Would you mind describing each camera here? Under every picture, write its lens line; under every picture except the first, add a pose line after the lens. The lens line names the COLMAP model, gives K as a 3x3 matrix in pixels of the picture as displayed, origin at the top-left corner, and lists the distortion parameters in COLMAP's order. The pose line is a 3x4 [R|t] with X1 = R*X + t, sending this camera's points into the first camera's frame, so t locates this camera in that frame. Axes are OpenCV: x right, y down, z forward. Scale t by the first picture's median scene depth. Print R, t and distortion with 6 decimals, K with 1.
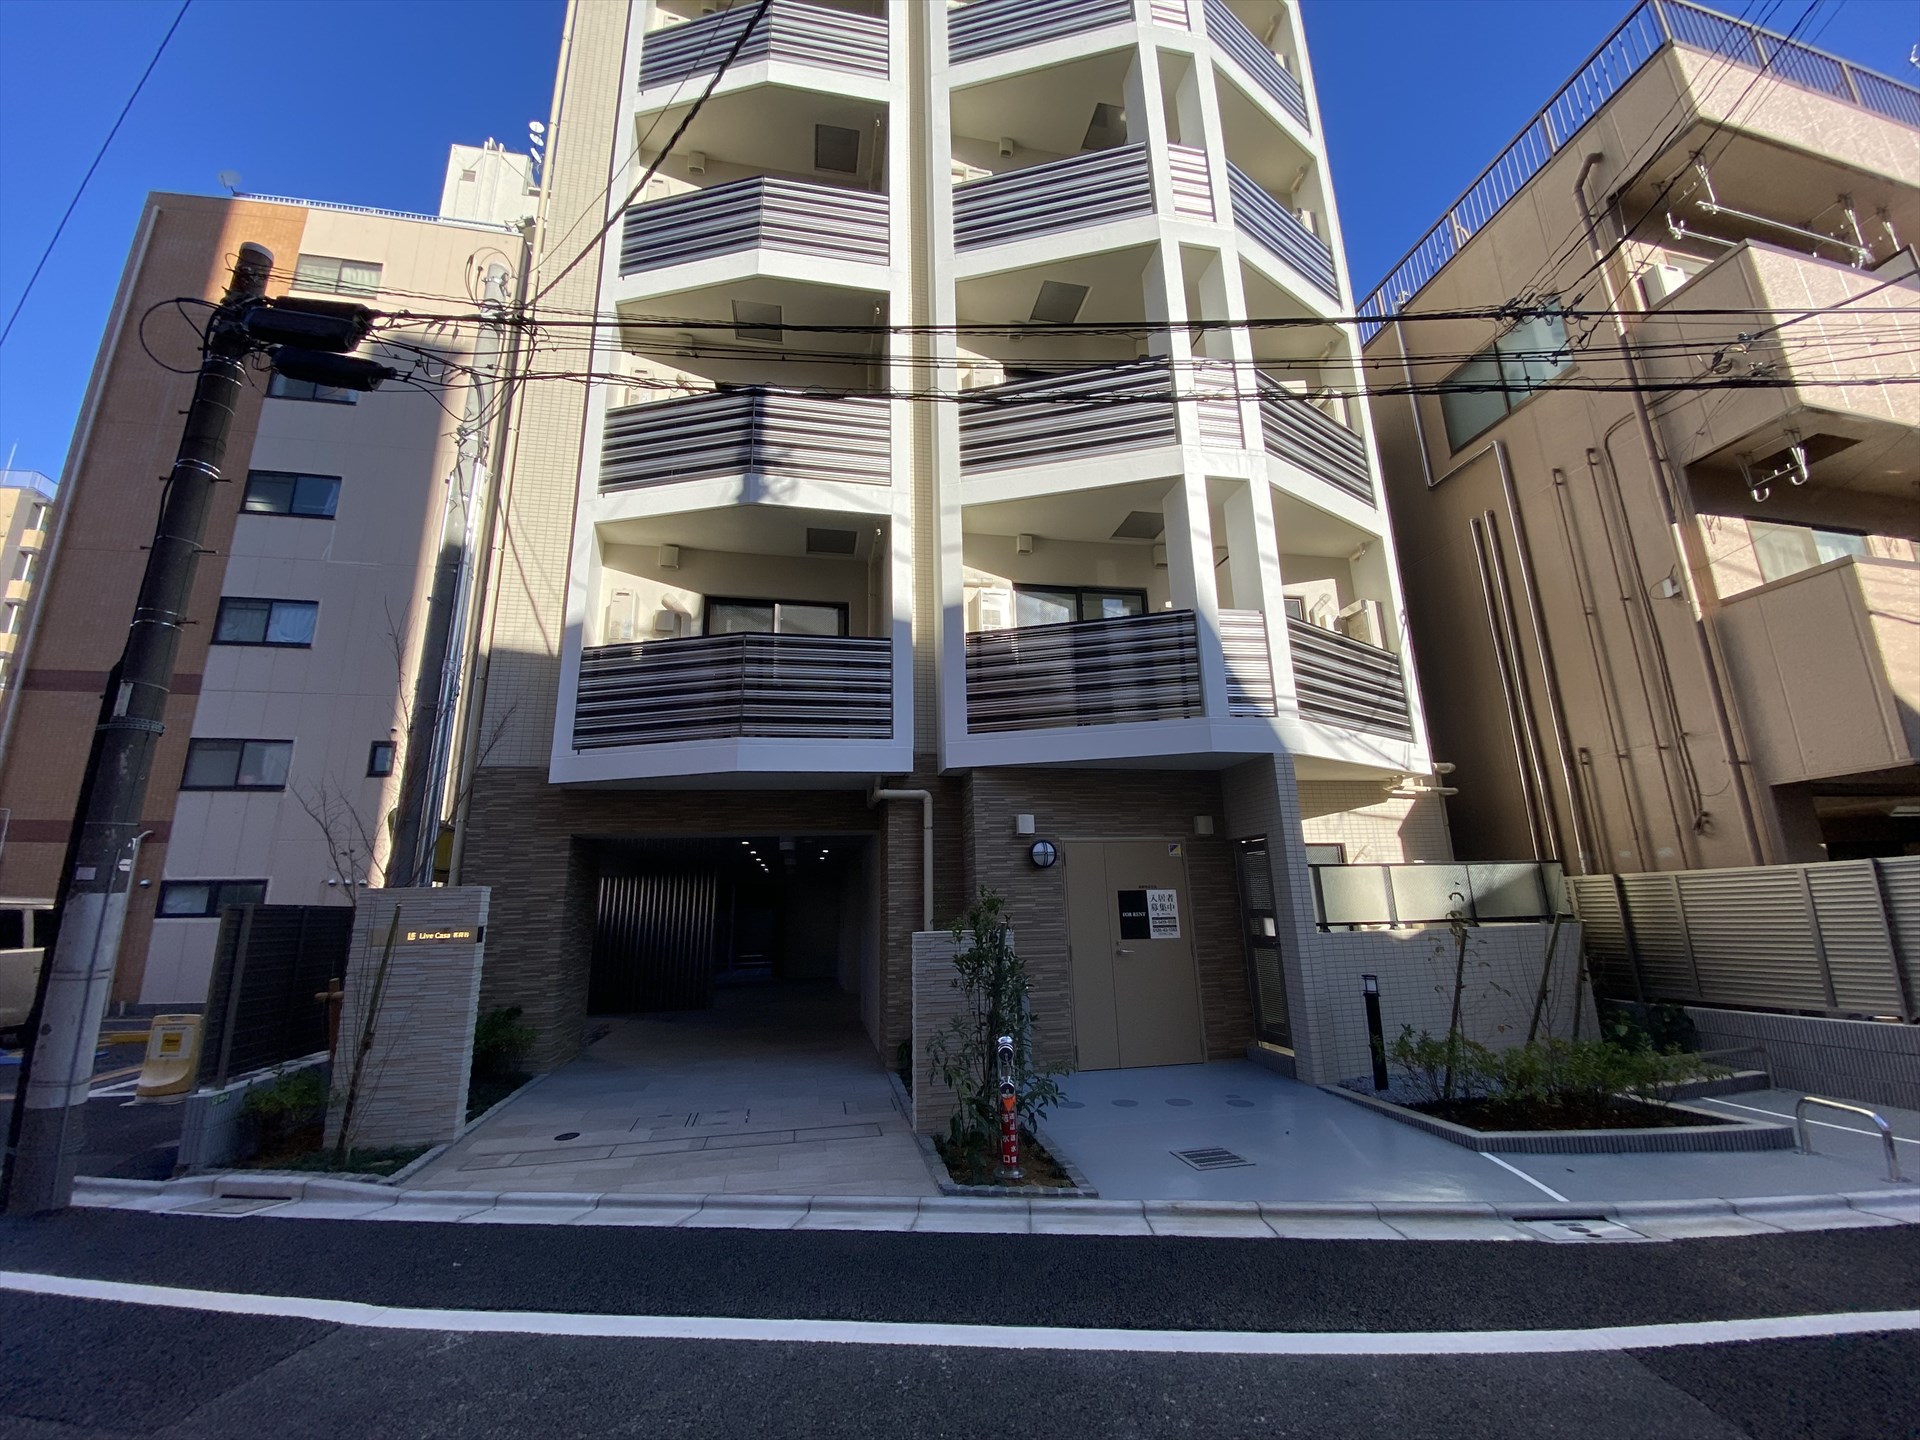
lens RADIAL K [[761.1, 0, 955.3], [0, 761.1, 731.9], [0, 0, 1]] dist [0.028574, -0.031747]
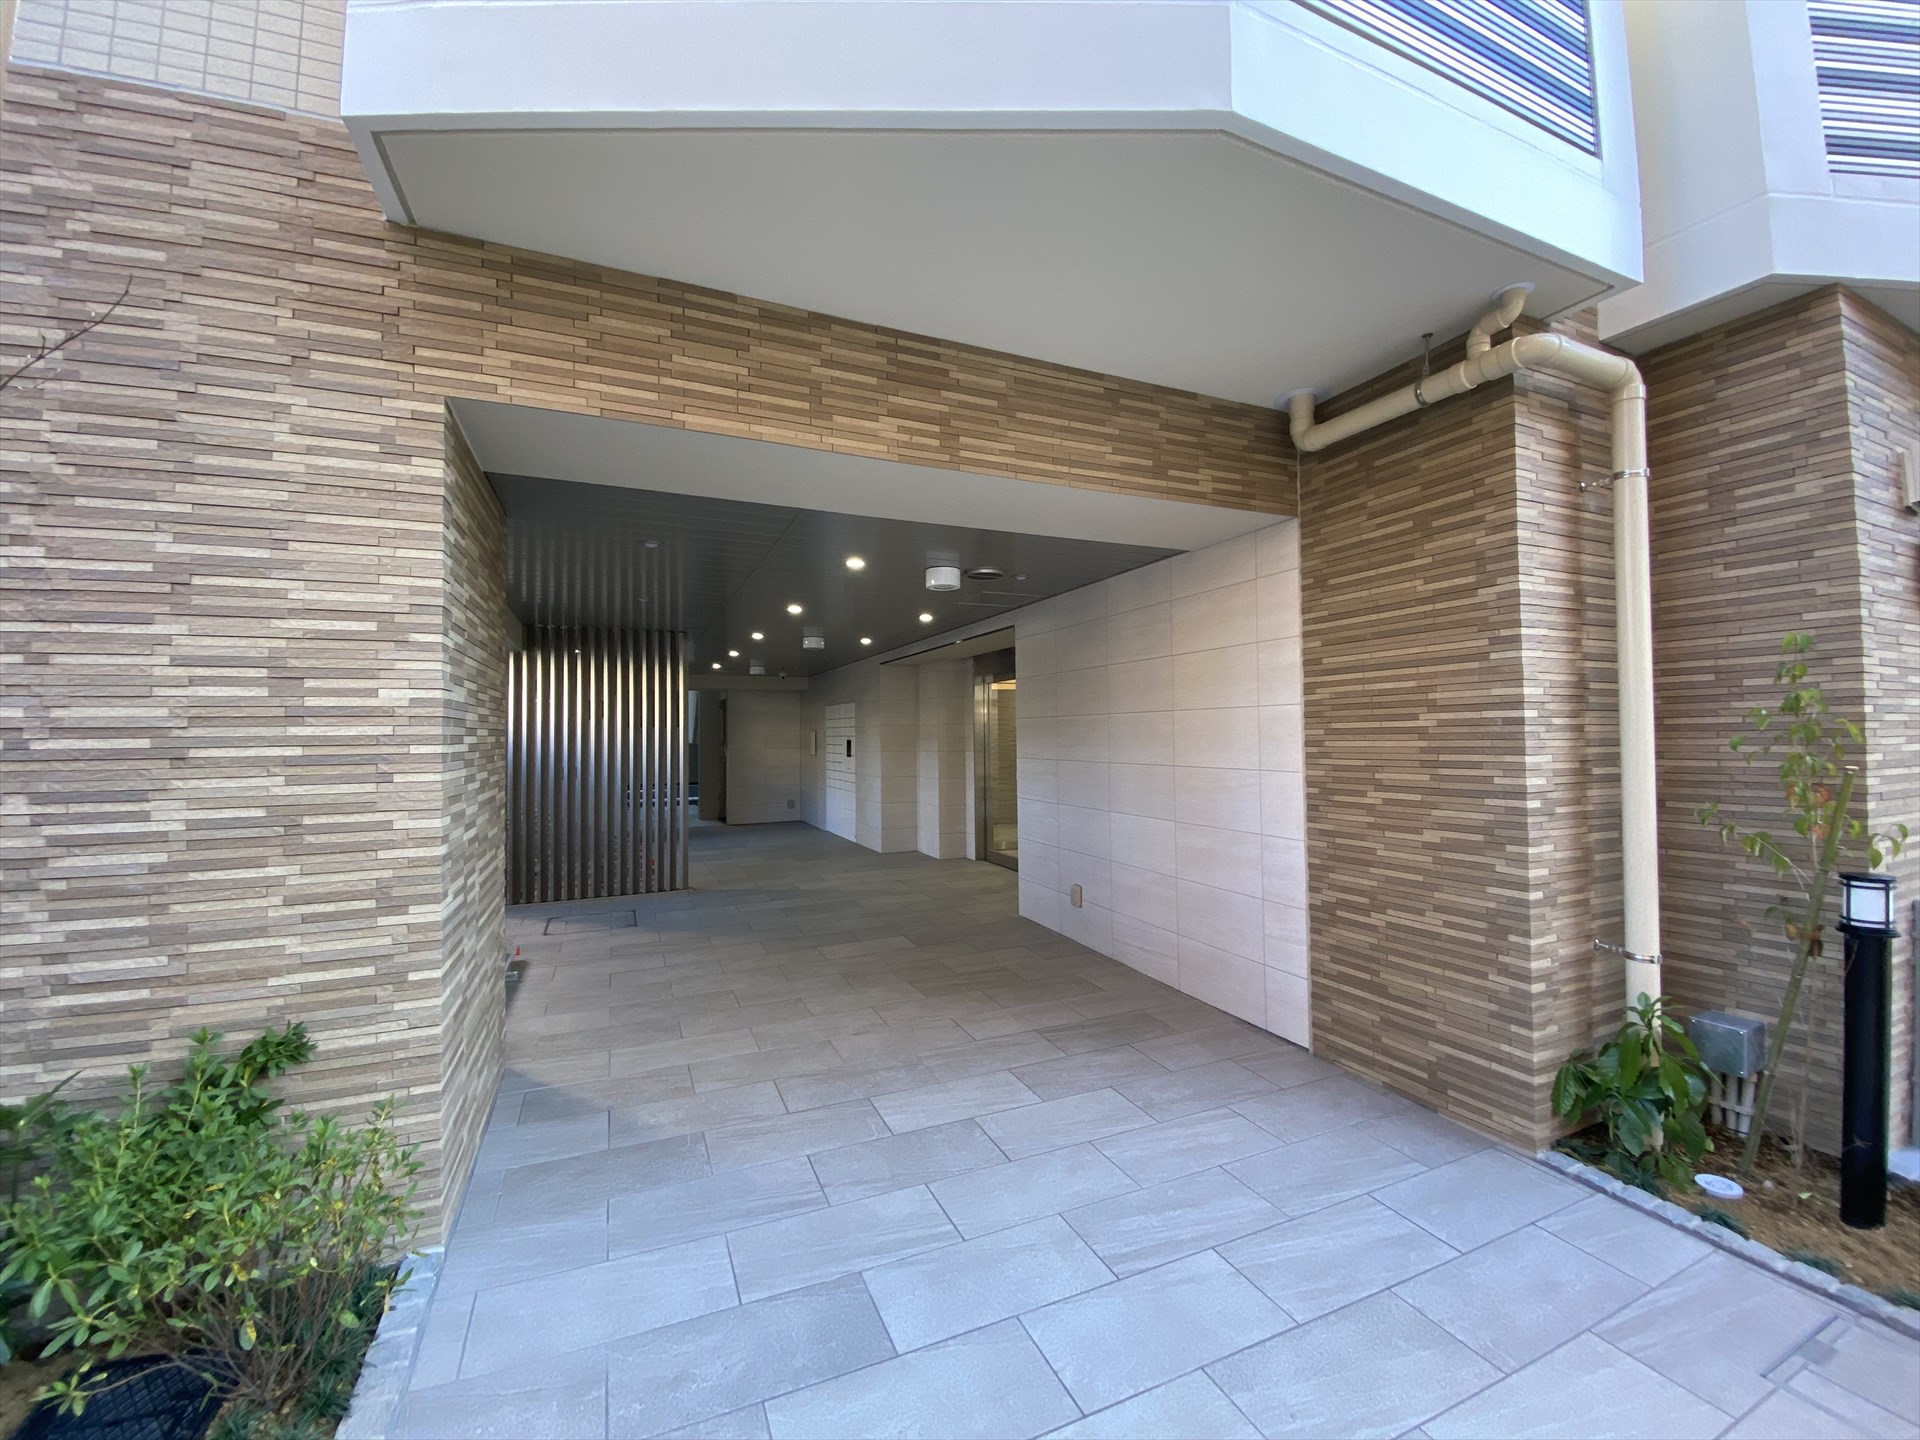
lens RADIAL K [[767.9, 0, 966.7], [0, 767.9, 724.8], [0, 0, 1]] dist [-0.000283, -0.010074]
pose [[0.977342, 0.020050, 0.210715, -0.331881], [-0.062999, 0.977942, 0.199149, 0.157964], [-0.202074, -0.207911, 0.957047, 0.599363]]
